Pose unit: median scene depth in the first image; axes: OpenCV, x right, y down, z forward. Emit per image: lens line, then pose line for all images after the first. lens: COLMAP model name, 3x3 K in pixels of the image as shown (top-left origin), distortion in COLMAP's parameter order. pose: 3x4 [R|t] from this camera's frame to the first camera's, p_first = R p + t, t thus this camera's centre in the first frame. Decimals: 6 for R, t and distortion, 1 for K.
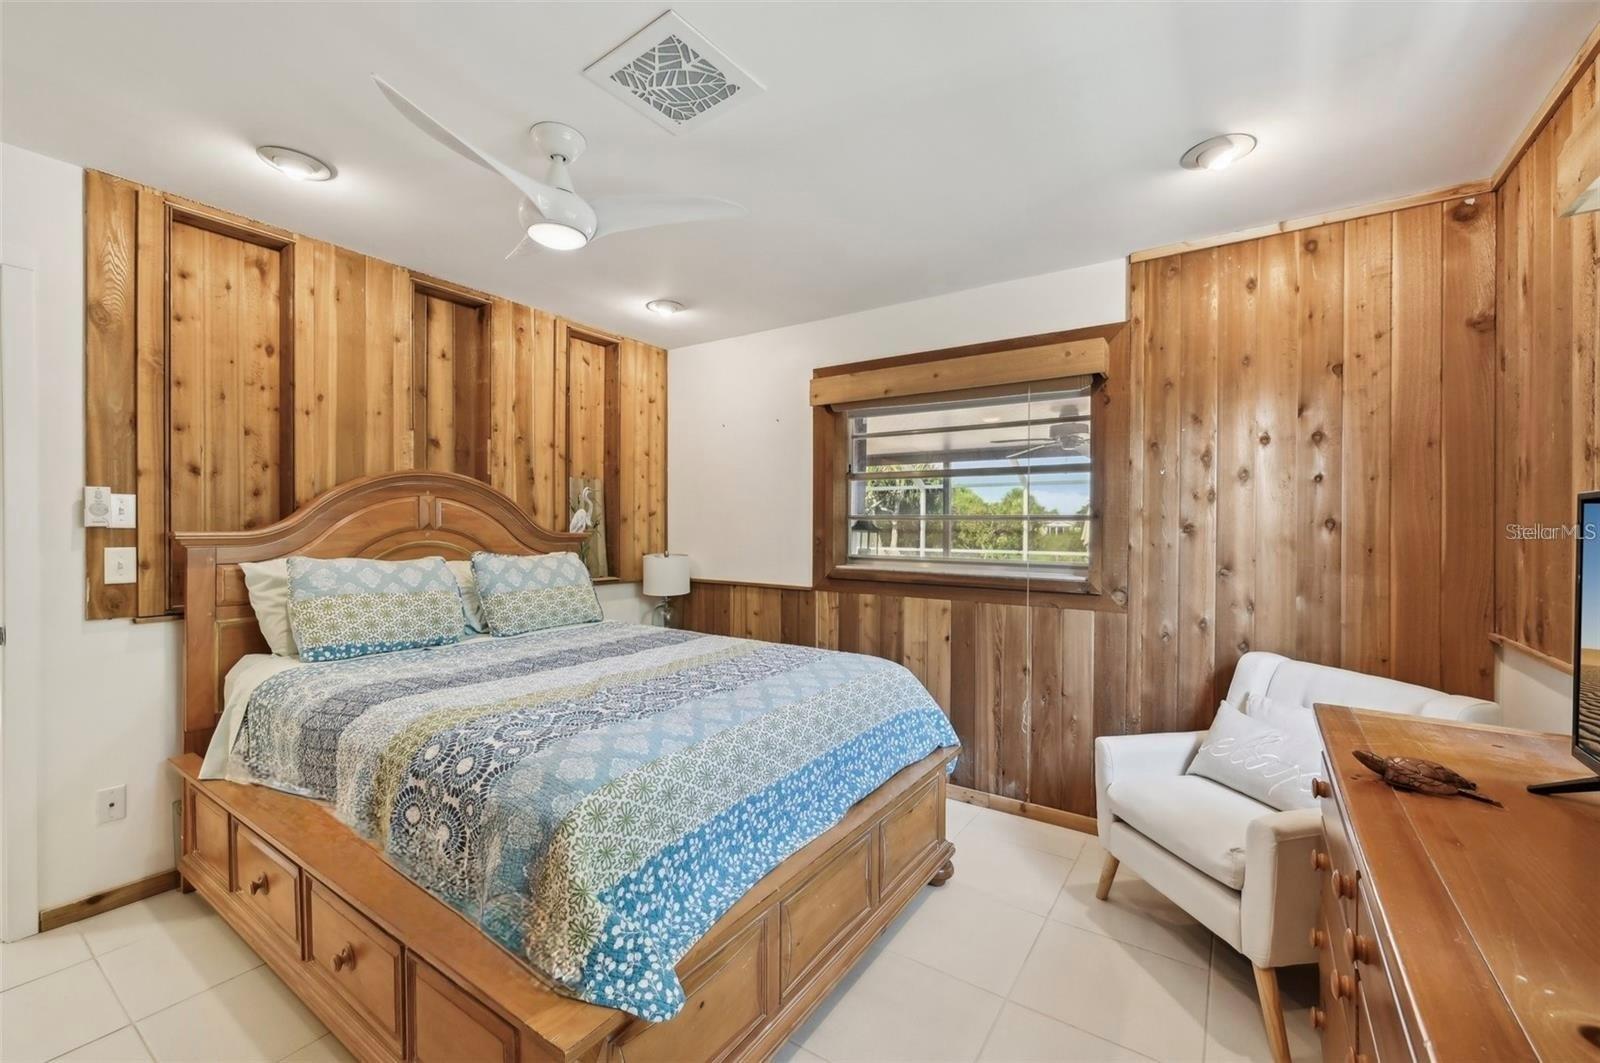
lens RADIAL K [[648.2, 0, 795.3], [0, 648.2, 527.6], [0, 0, 1]] dist [-0.000095, -0.000083]
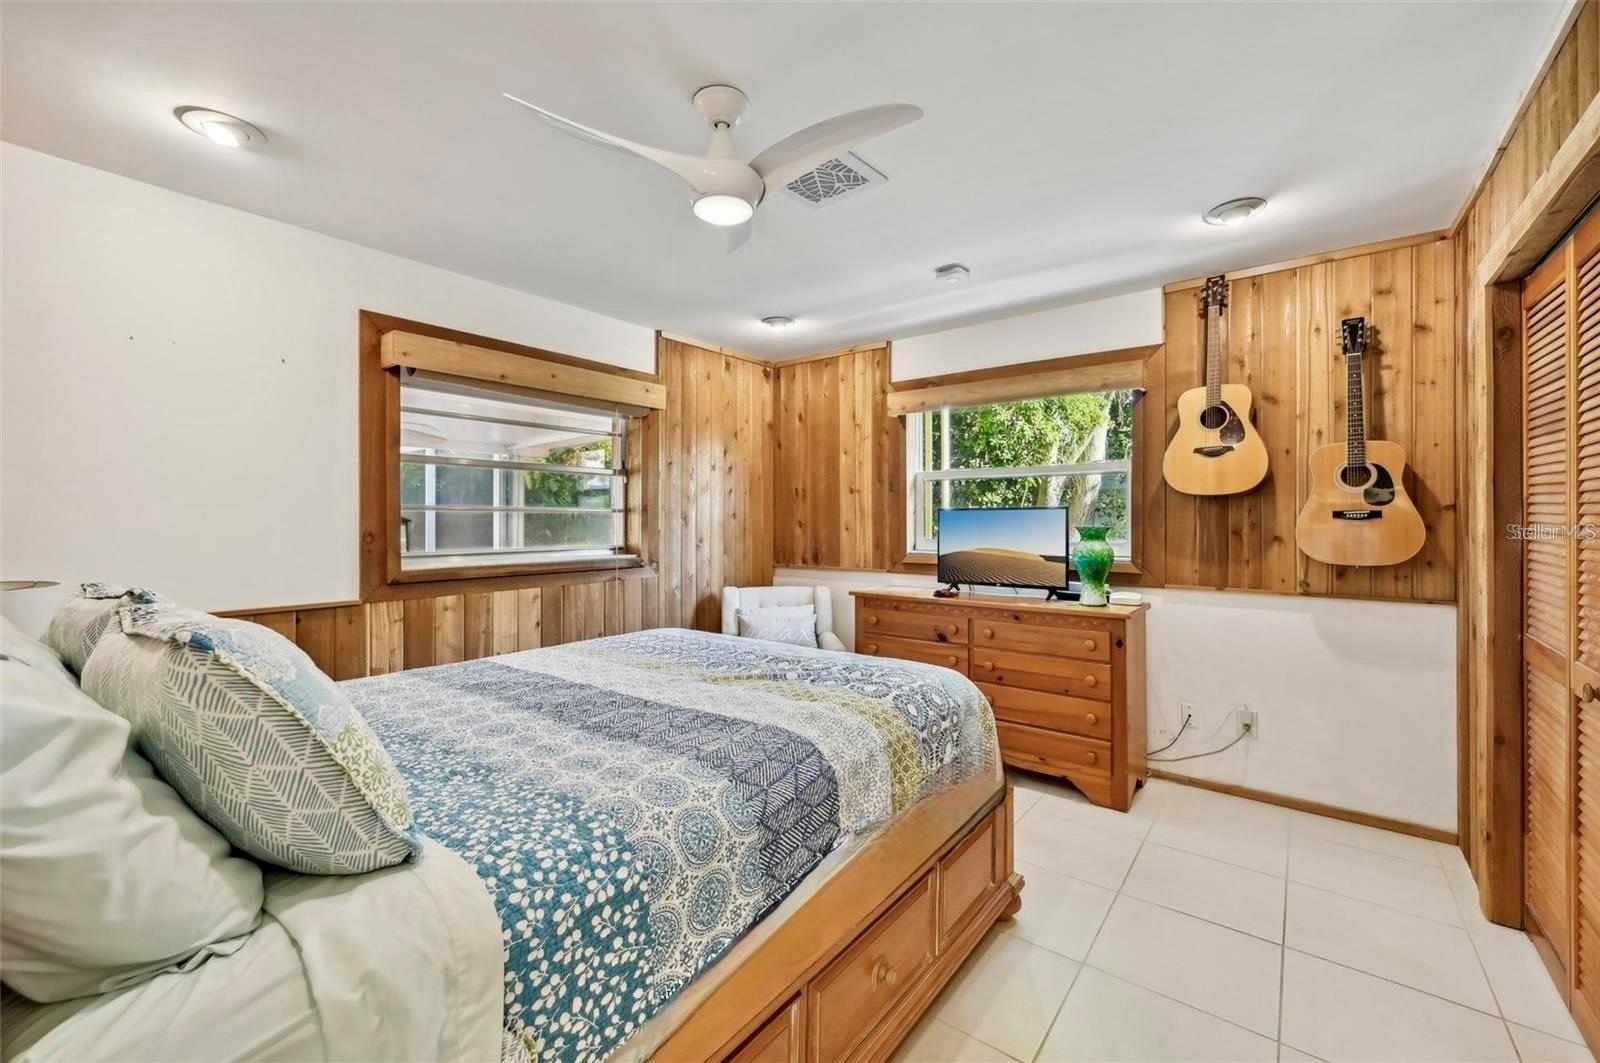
lens RADIAL K [[648.2, 0, 803.1], [0, 648.2, 522.6], [0, 0, 1]] dist [-0.000095, -0.000083]
pose [[0.063982, -0.010265, 0.997898, -0.753710], [0.002285, 0.999946, 0.010140, -0.003873], [-0.997948, 0.001631, 0.064002, 0.479991]]
